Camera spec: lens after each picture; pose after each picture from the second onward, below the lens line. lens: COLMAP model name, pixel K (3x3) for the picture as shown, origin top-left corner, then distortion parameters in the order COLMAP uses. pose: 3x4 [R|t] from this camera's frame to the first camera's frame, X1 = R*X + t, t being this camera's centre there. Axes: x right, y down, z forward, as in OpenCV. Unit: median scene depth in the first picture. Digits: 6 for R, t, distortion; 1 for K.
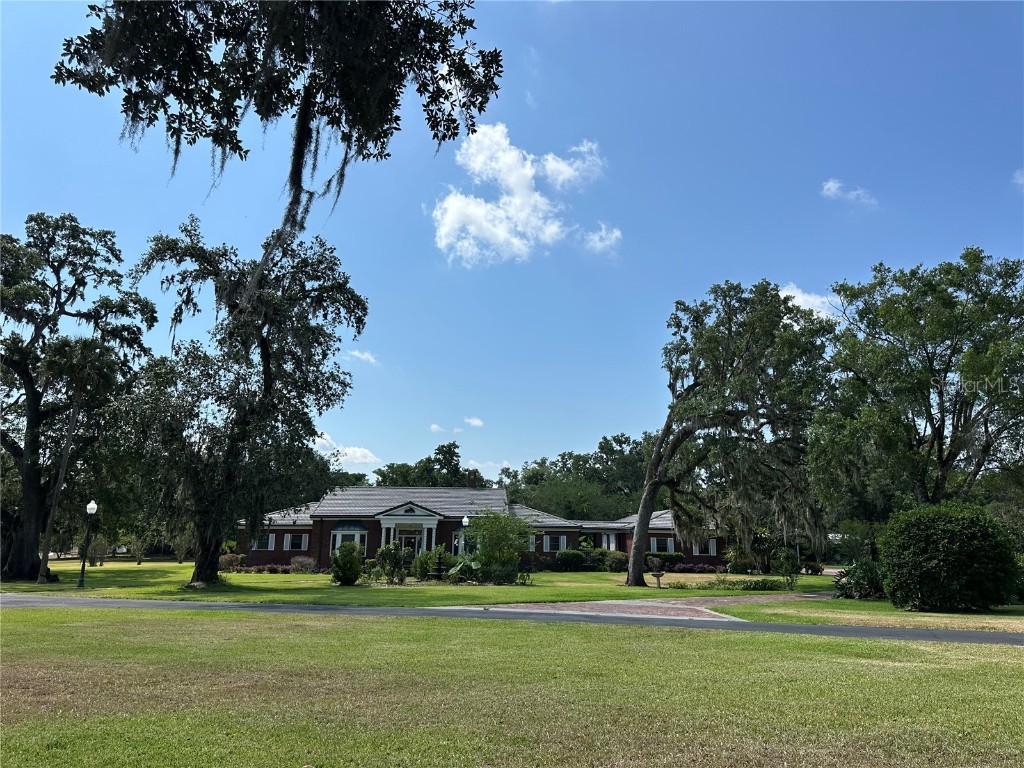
lens RADIAL K [[716.0, 0, 512.0], [0, 716.0, 384.0], [0, 0, 1]] dist [0.098782, -0.129264]
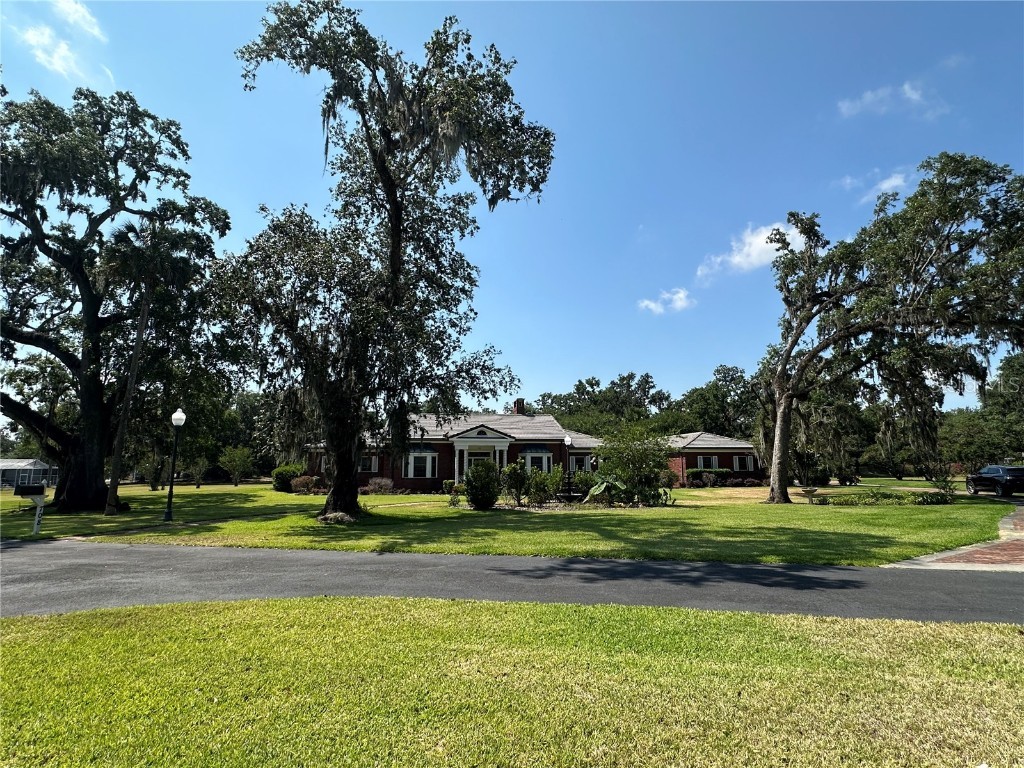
lens RADIAL K [[520.2, 0, 512.0], [0, 520.2, 384.0], [0, 0, 1]] dist [-0.002455, -0.001232]
pose [[0.994753, -0.001357, 0.102294, -0.200317], [-0.004649, 0.998280, 0.058447, 0.071101], [-0.102198, -0.058616, 0.993036, 0.299066]]
